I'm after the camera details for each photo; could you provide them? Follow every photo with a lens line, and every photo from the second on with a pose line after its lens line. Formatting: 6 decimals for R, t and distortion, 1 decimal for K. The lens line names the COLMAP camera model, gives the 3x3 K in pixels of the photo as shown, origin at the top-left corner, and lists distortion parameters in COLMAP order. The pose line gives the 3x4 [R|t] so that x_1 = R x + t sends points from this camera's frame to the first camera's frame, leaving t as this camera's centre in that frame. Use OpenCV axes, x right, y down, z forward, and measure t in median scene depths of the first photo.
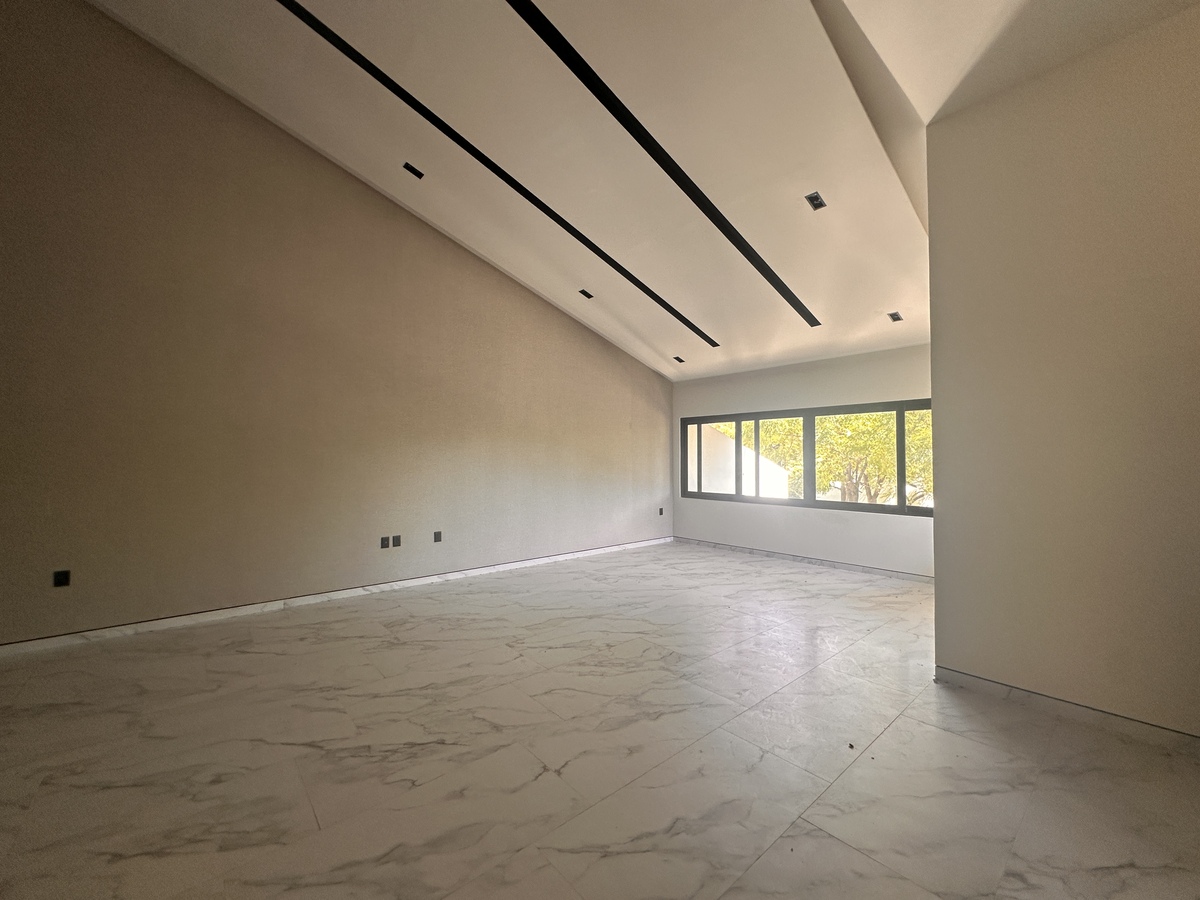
lens RADIAL K [[479.8, 0, 607.6], [0, 479.8, 450.3], [0, 0, 1]] dist [-0.004278, 0.001713]
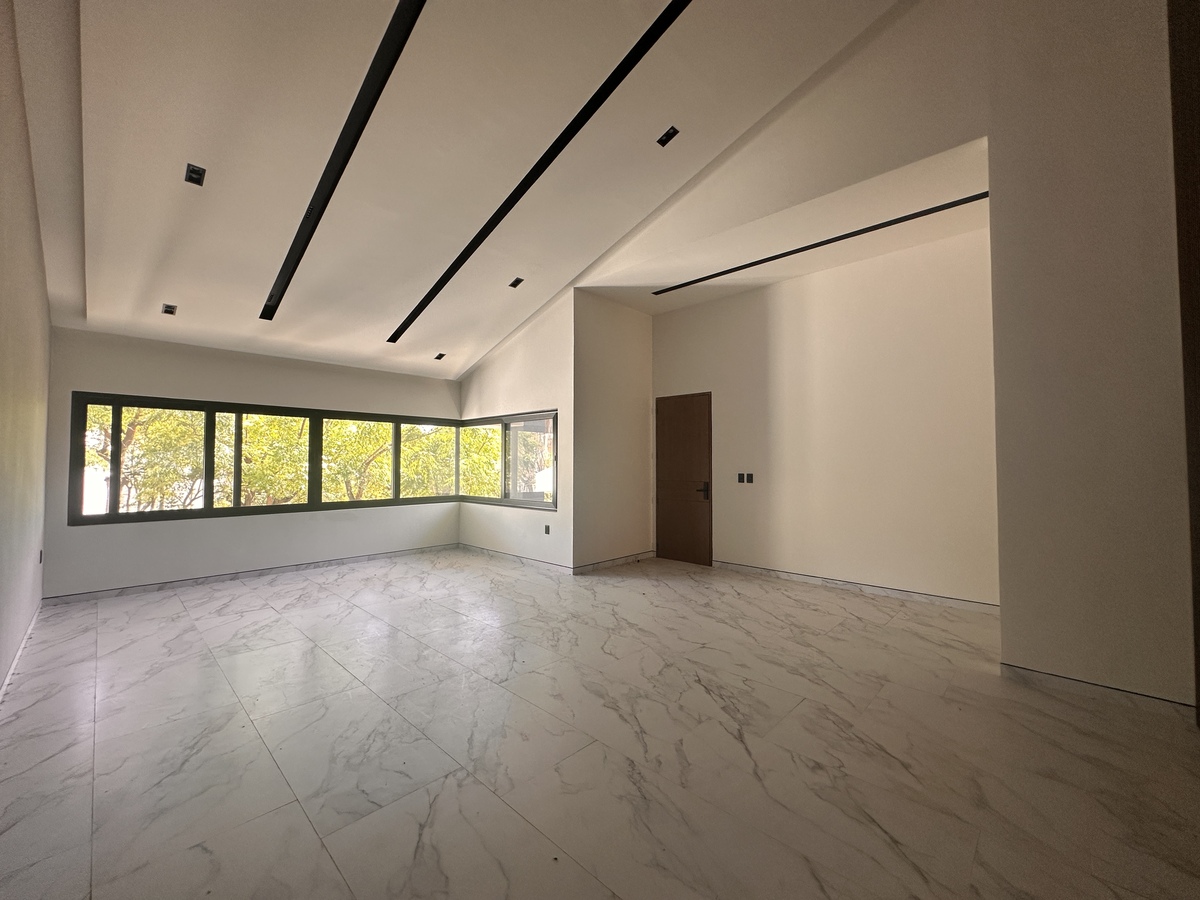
lens RADIAL K [[479.8, 0, 594.8], [0, 479.8, 447.4], [0, 0, 1]] dist [-0.004278, 0.001713]
pose [[-0.076389, 0.031364, 0.996585, -1.347569], [-0.013956, 0.999374, -0.032521, 0.032071], [-0.996980, -0.016393, -0.075903, 1.155118]]
